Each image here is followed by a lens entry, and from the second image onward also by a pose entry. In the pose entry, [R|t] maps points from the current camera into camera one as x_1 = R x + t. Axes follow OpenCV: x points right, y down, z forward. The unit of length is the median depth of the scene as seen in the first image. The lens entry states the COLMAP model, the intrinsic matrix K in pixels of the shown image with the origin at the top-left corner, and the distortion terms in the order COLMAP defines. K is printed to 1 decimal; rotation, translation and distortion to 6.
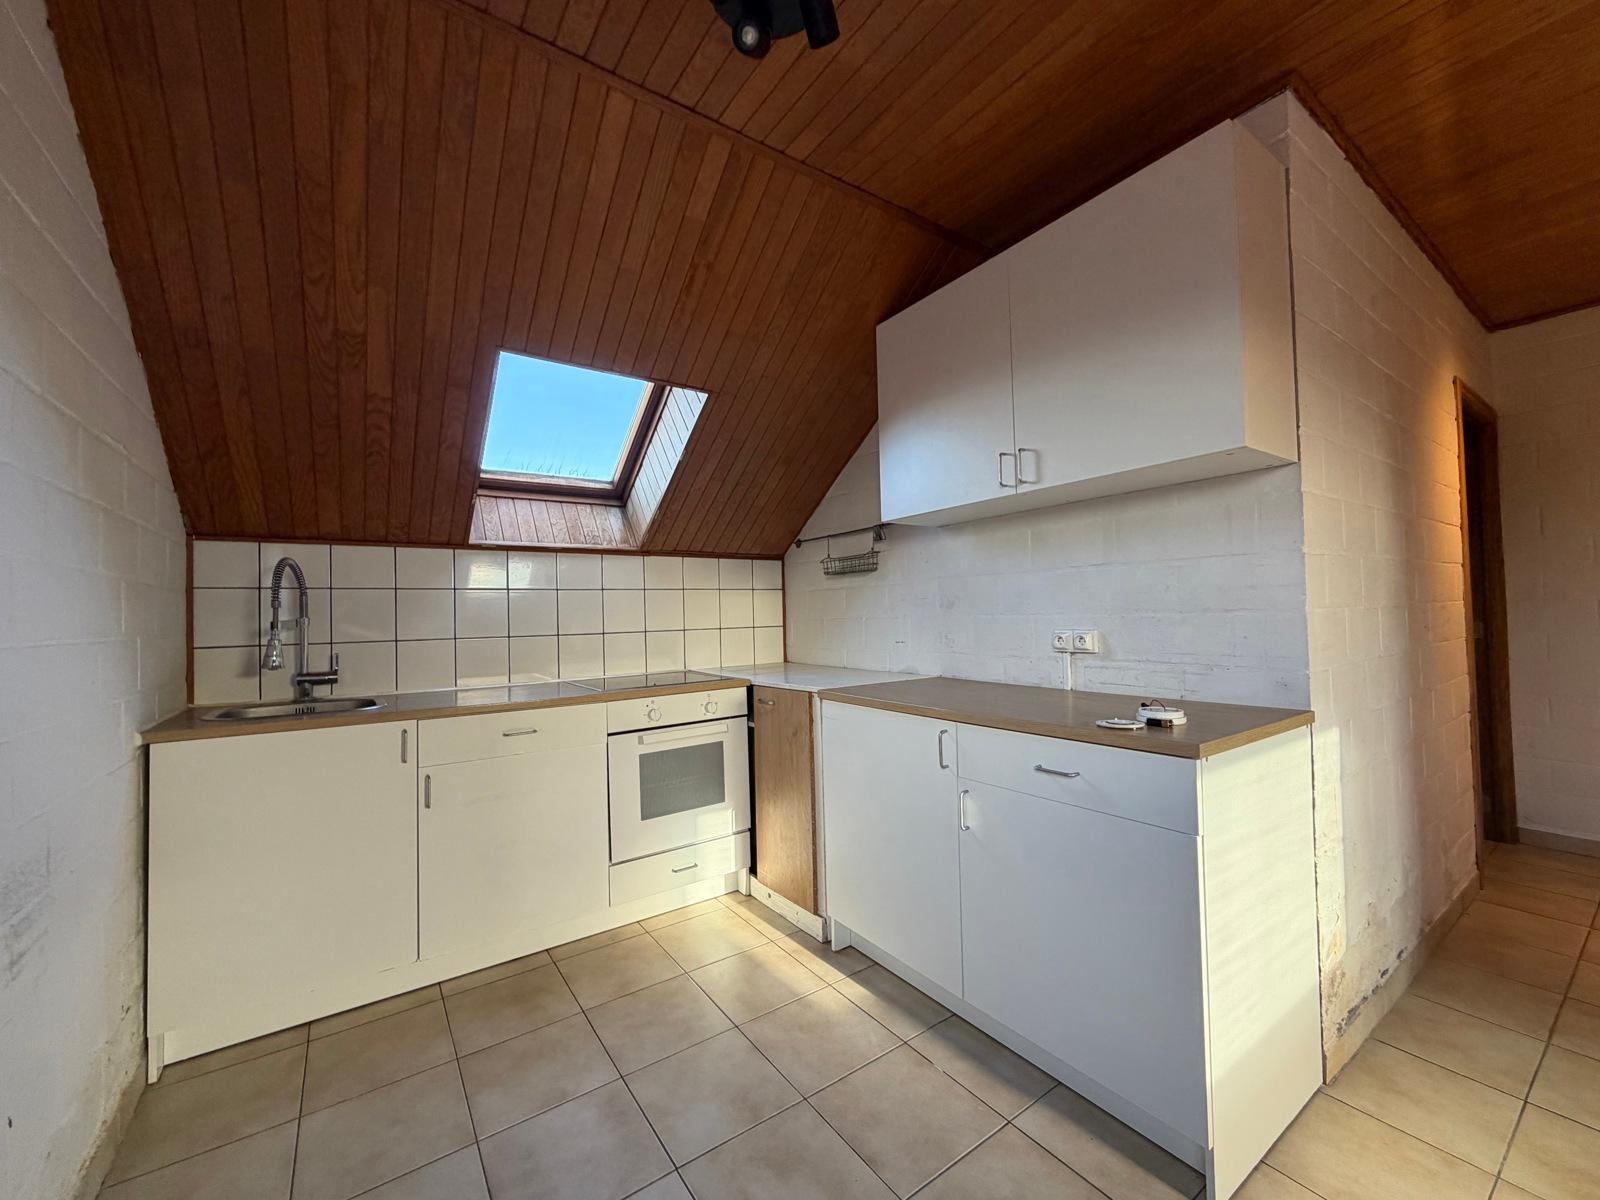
lens RADIAL K [[637.0, 0, 800.0], [0, 637.0, 600.0], [0, 0, 1]] dist [-0.001407, -0.000600]
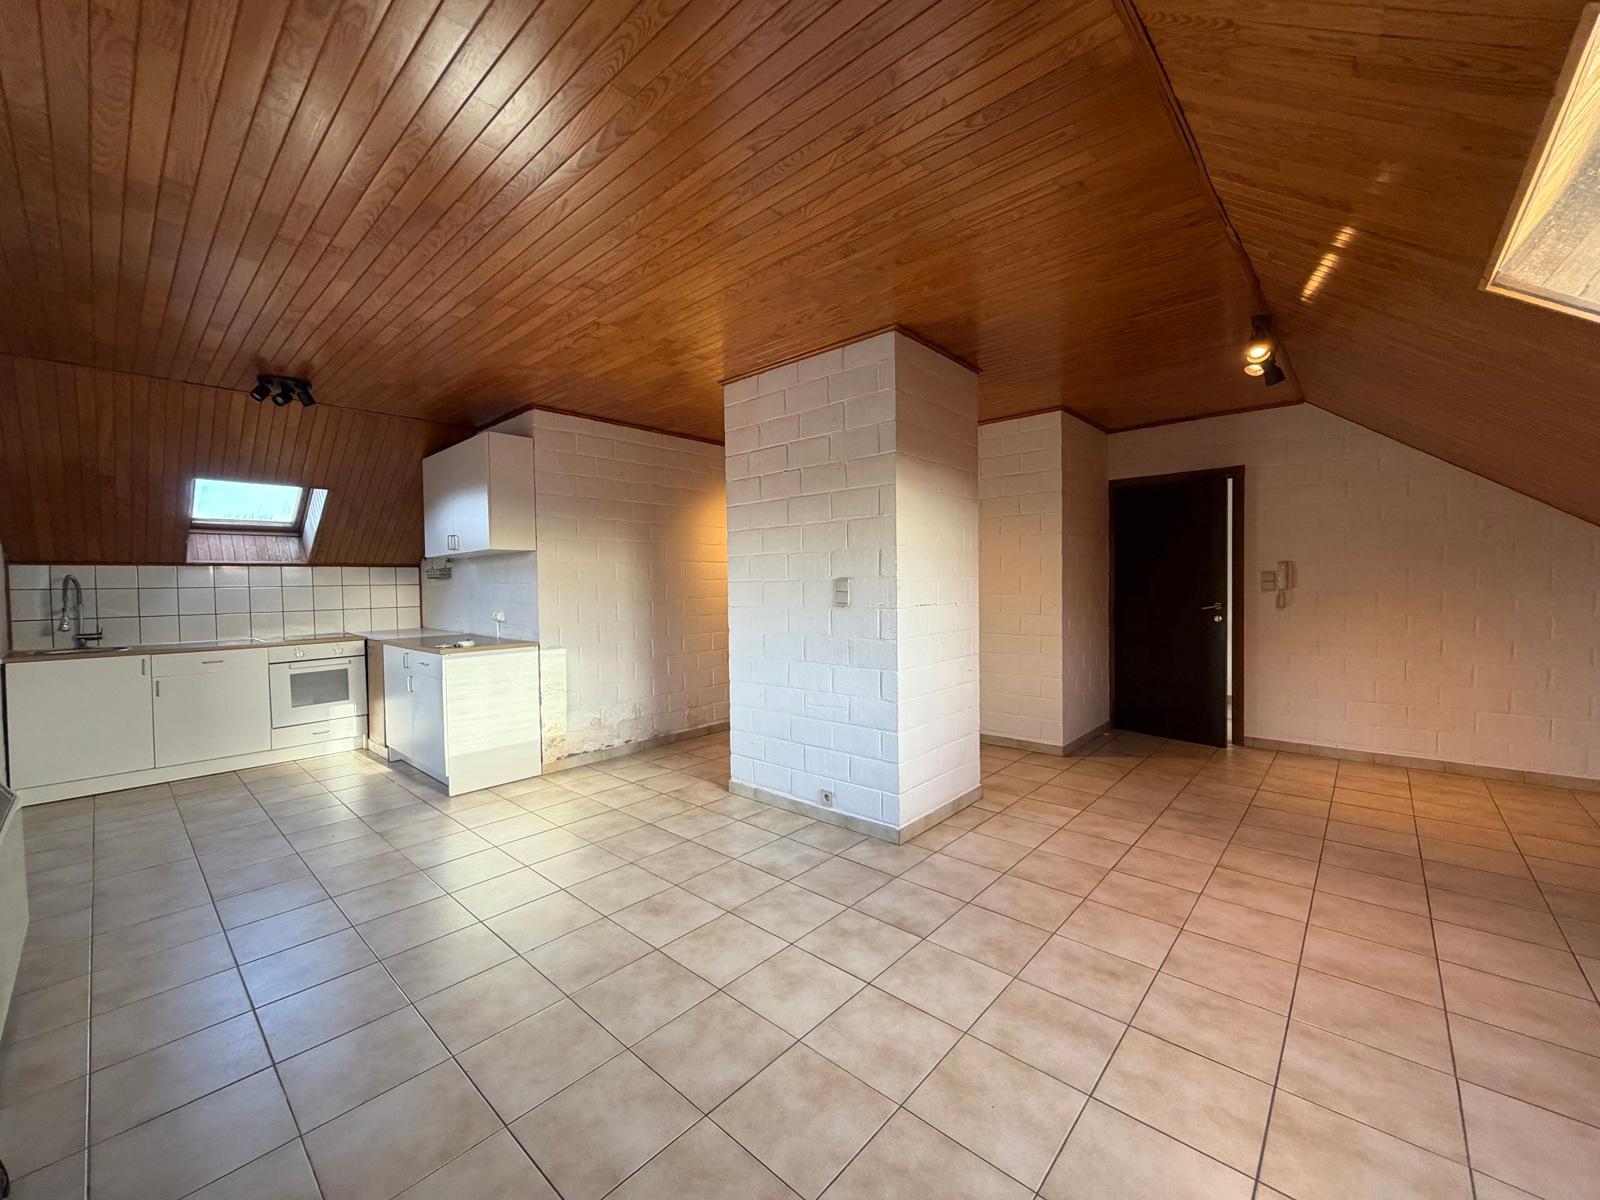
lens RADIAL K [[637.0, 0, 800.0], [0, 637.0, 600.0], [0, 0, 1]] dist [-0.001407, -0.000600]
pose [[0.974546, 0.002729, 0.224170, 0.878347], [-0.012463, 0.999039, 0.042018, -0.092062], [-0.223840, -0.043742, 0.973644, -1.308752]]
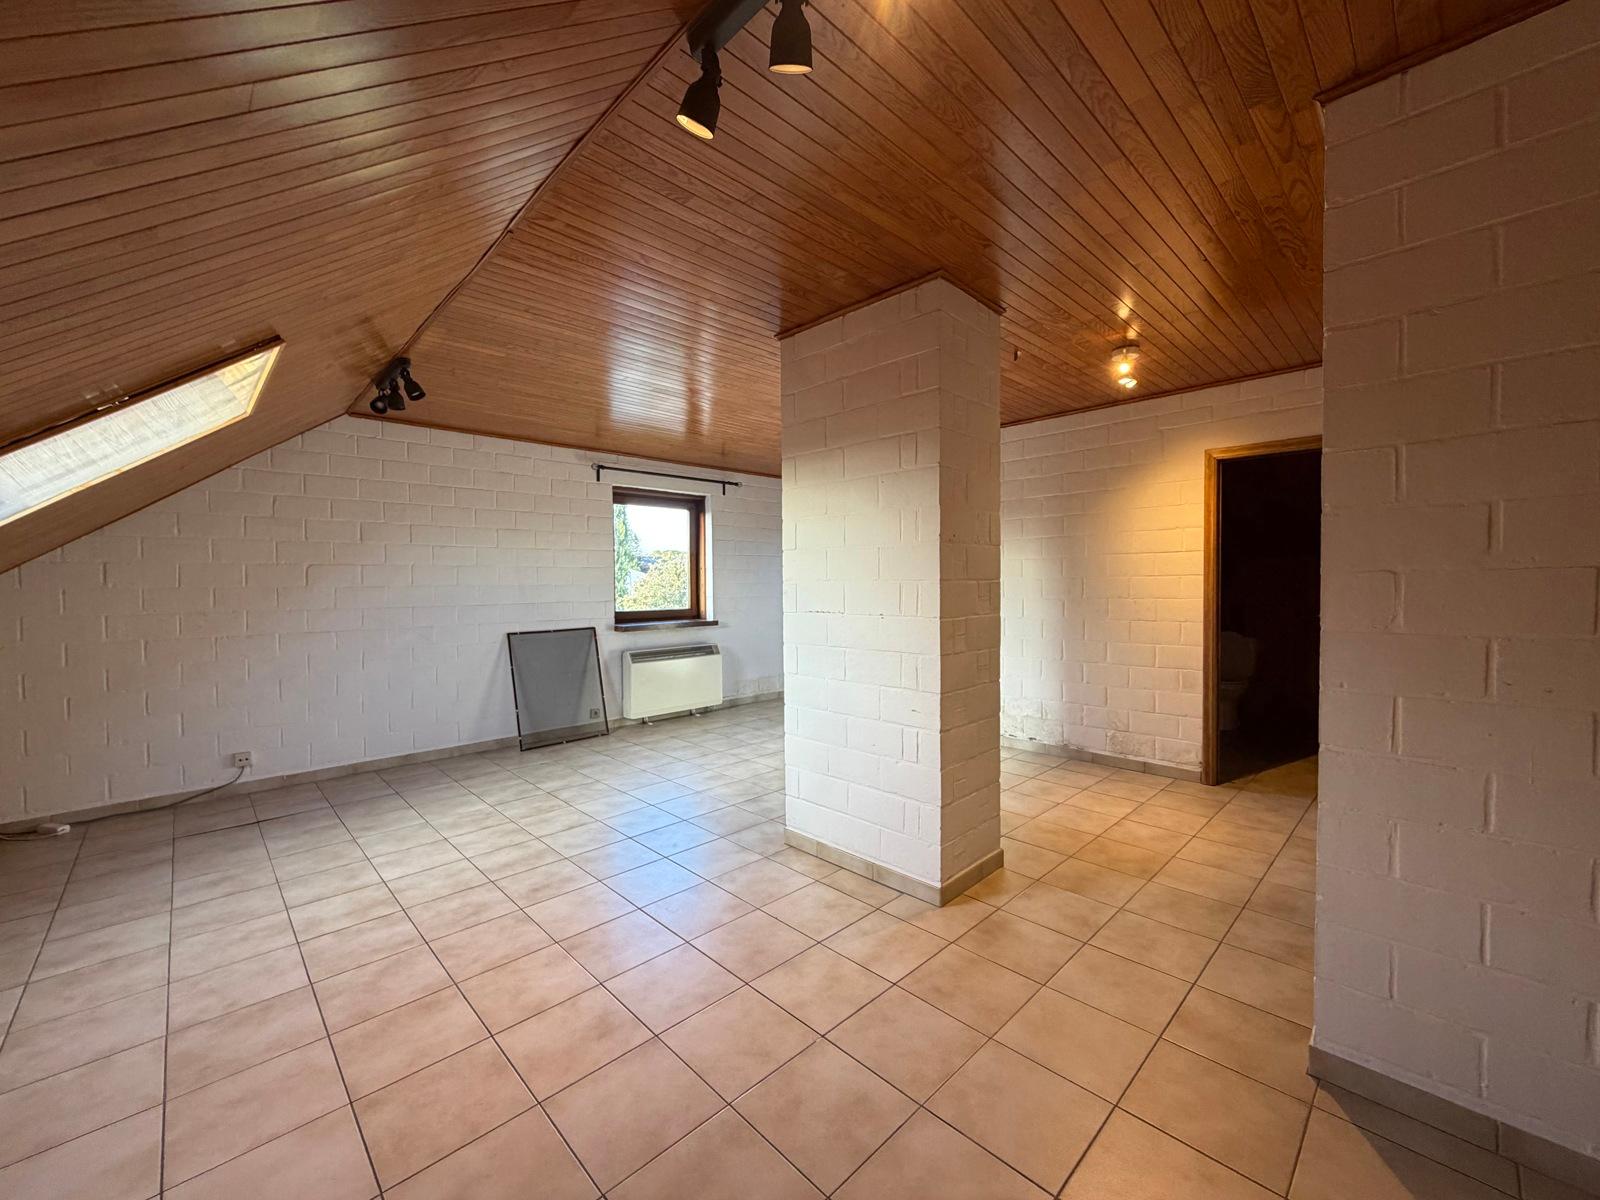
lens RADIAL K [[637.0, 0, 800.0], [0, 637.0, 600.0], [0, 0, 1]] dist [-0.001407, -0.000600]
pose [[0.164141, 0.049964, -0.985171, 2.759223], [0.024971, 0.998186, 0.054784, -0.125978], [0.986121, -0.033593, 0.162595, -0.232513]]
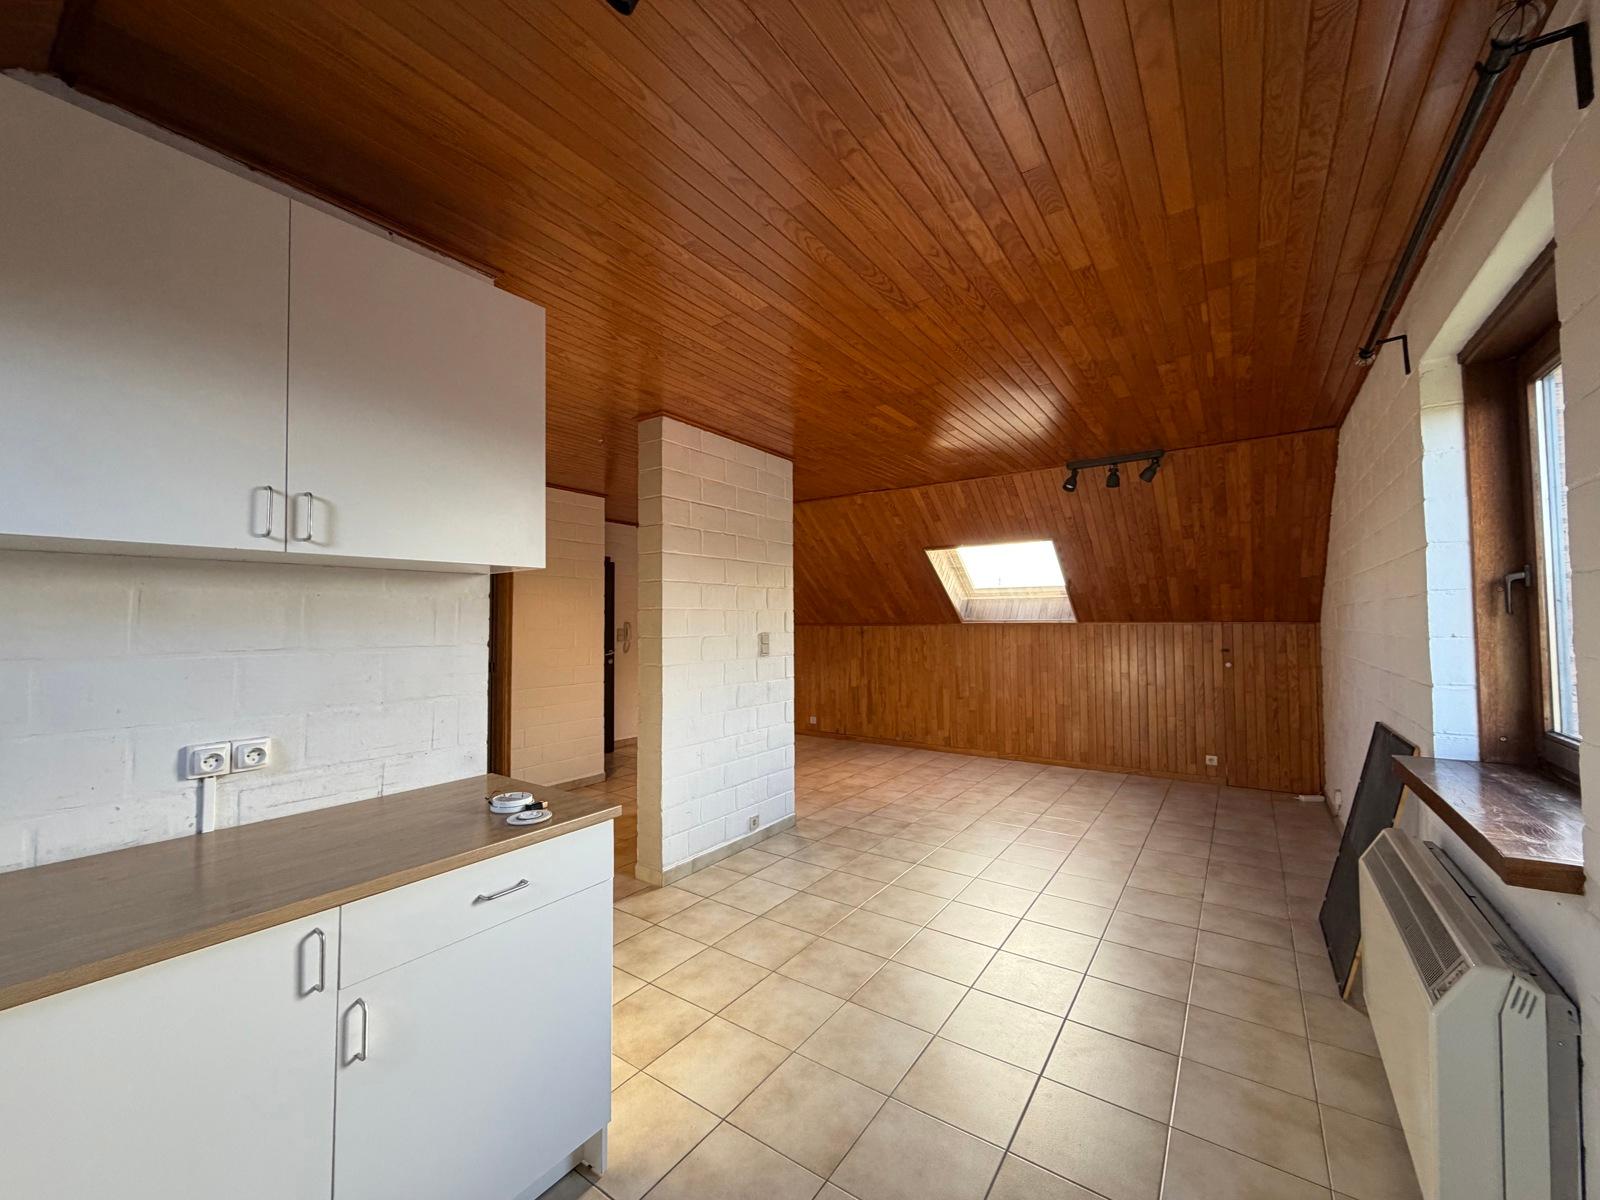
lens RADIAL K [[637.0, 0, 800.0], [0, 637.0, 600.0], [0, 0, 1]] dist [-0.001407, -0.000600]
pose [[-0.346998, 0.056234, 0.936179, -0.415263], [-0.006786, 0.998024, -0.062464, -0.063778], [-0.937841, -0.028027, -0.345931, 0.601604]]
